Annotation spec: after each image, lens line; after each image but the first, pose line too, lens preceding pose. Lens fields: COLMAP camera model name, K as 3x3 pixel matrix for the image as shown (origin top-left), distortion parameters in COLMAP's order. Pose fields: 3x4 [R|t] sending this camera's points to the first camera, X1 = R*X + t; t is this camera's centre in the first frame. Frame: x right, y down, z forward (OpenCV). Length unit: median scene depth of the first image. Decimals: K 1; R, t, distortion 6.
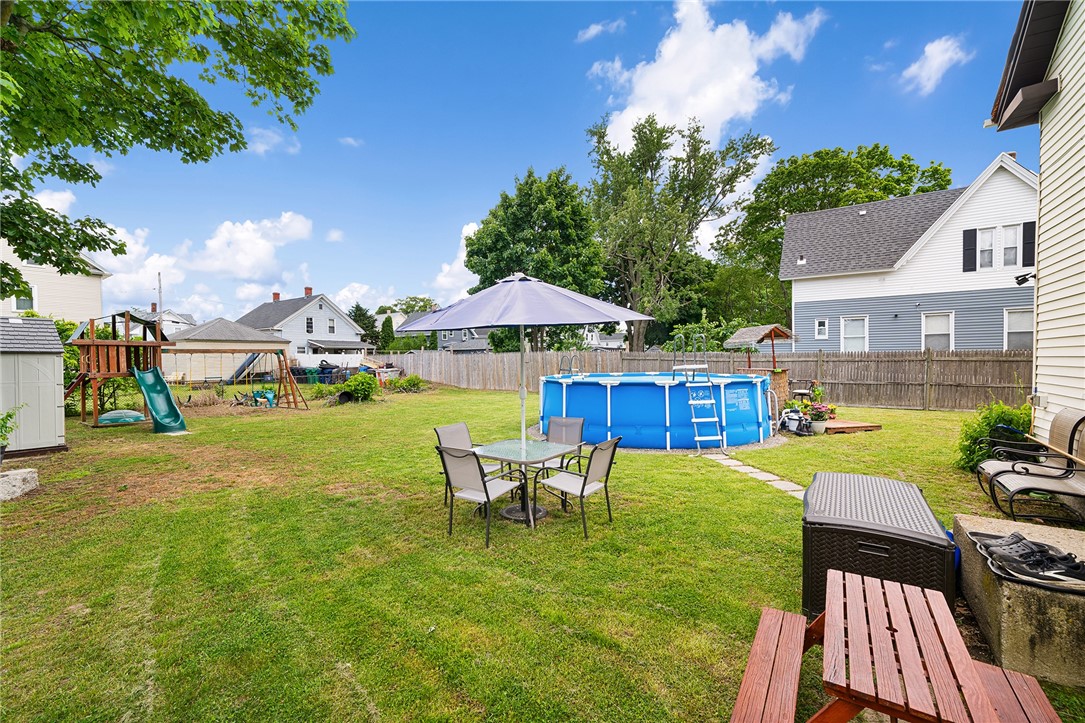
lens RADIAL K [[455.9, 0, 523.3], [0, 455.9, 363.5], [0, 0, 1]] dist [-0.001030, -0.000112]
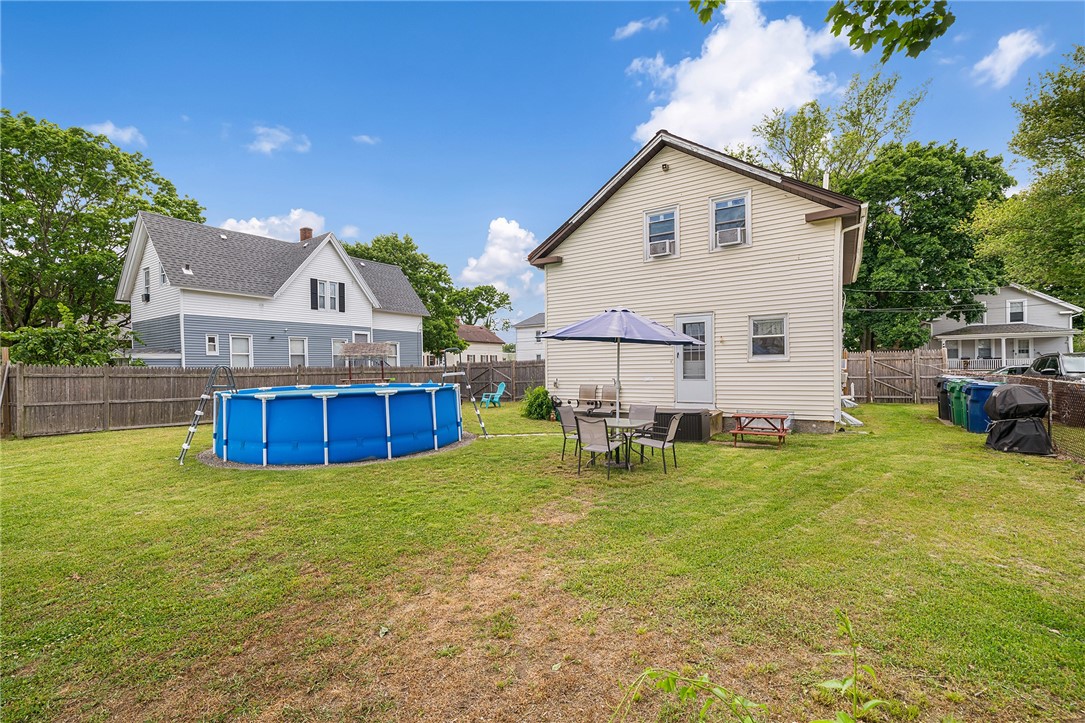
lens RADIAL K [[463.2, 0, 542.8], [0, 463.2, 373.2], [0, 0, 1]] dist [0.001610, 0.000401]
pose [[-0.025759, -0.000754, 0.999668, -0.427478], [0.027380, 0.999624, 0.001460, 0.004685], [-0.999293, 0.027408, -0.025729, 0.360954]]
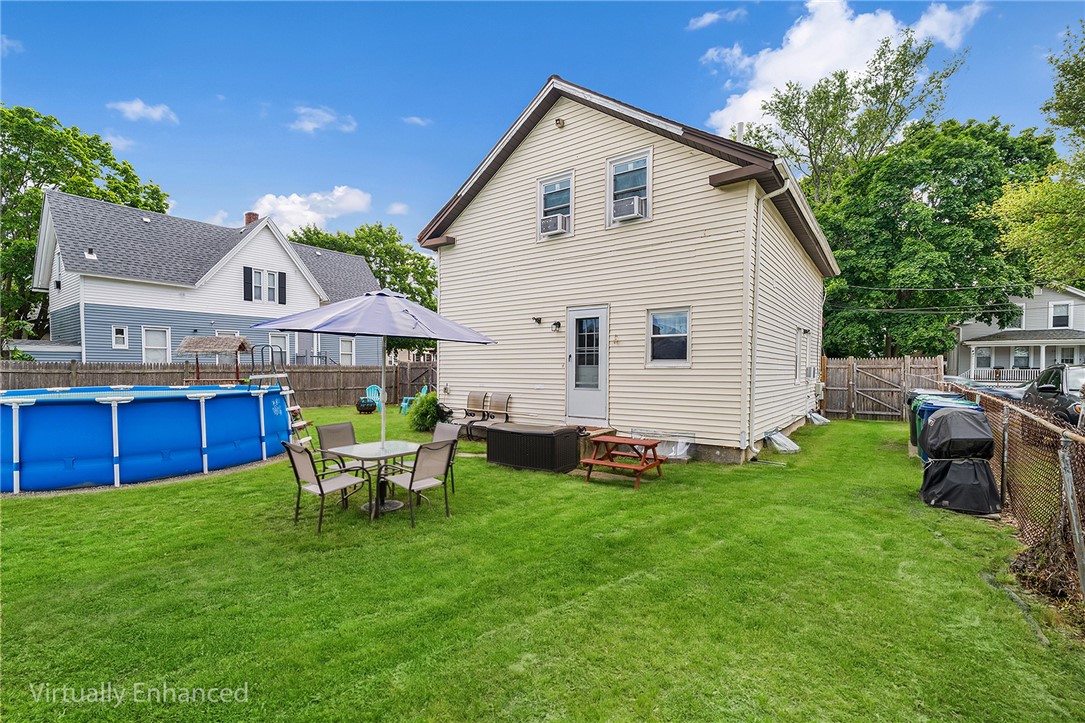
lens RADIAL K [[477.6, 0, 543.7], [0, 477.6, 382.6], [0, 0, 1]] dist [0.000629, 0.000092]
pose [[0.020748, -0.019139, 0.999602, -0.319155], [0.007373, 0.999792, 0.018990, 0.002634], [-0.999758, 0.006976, 0.020885, 0.165341]]
